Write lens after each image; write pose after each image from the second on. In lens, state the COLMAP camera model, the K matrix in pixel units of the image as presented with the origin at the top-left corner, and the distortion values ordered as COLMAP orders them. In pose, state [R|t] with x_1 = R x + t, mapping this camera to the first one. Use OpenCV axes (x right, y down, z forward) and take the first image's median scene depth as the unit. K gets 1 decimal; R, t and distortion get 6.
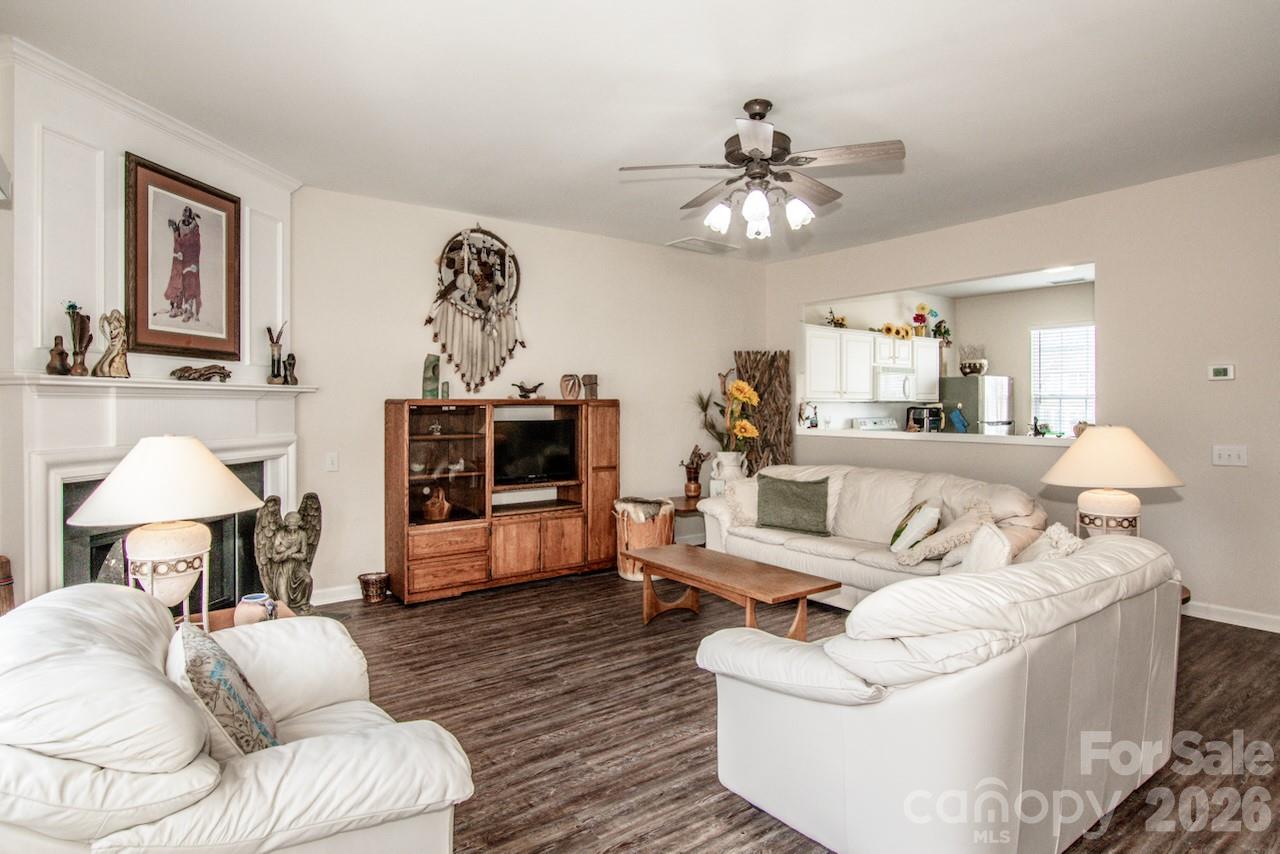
lens RADIAL K [[693.6, 0, 615.9], [0, 693.6, 408.2], [0, 0, 1]] dist [-0.027385, 0.000112]
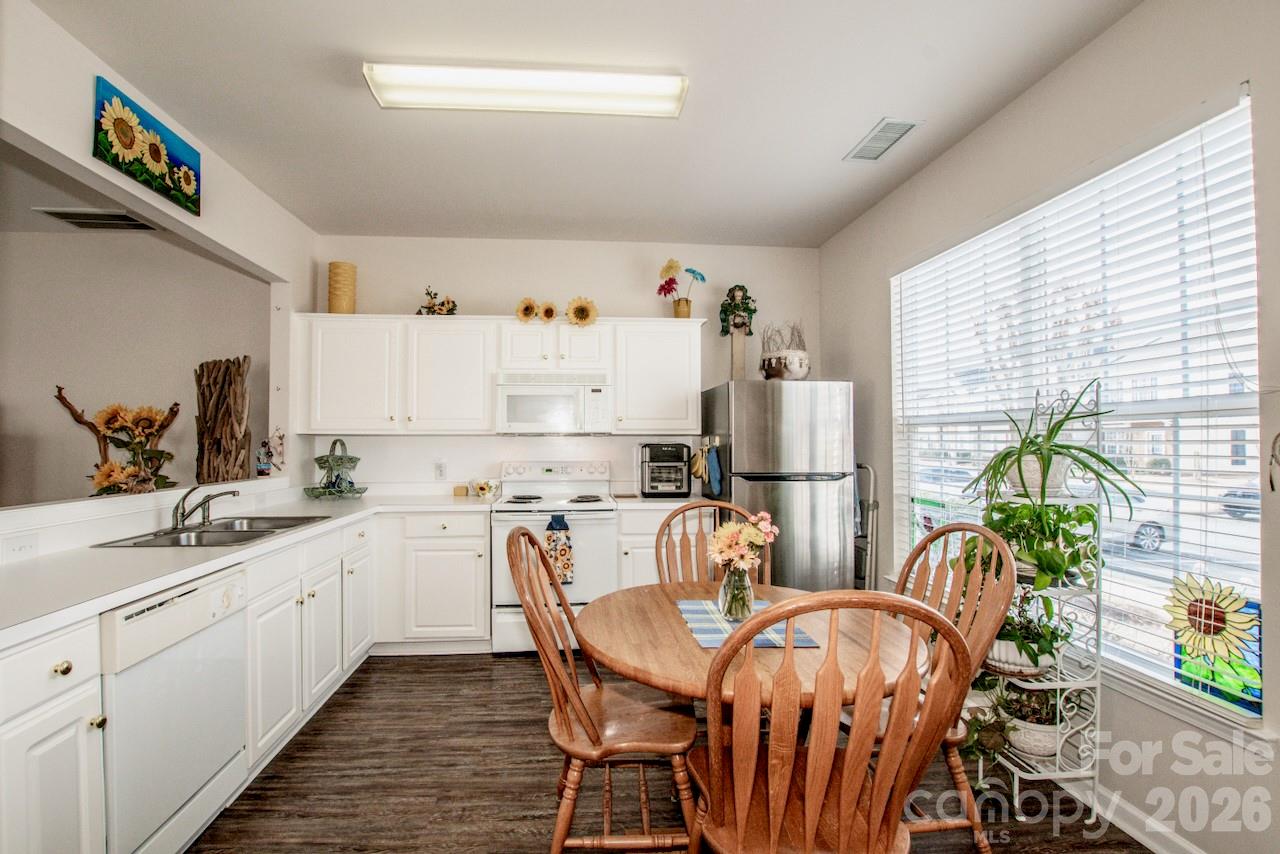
lens RADIAL K [[575.1, 0, 610.7], [0, 575.1, 430.4], [0, 0, 1]] dist [-0.025896, 0.000715]
pose [[0.849311, -0.011821, -0.527760, 1.140783], [-0.000303, 0.999738, -0.022880, -0.001139], [0.527893, 0.019592, 0.849085, 1.012266]]
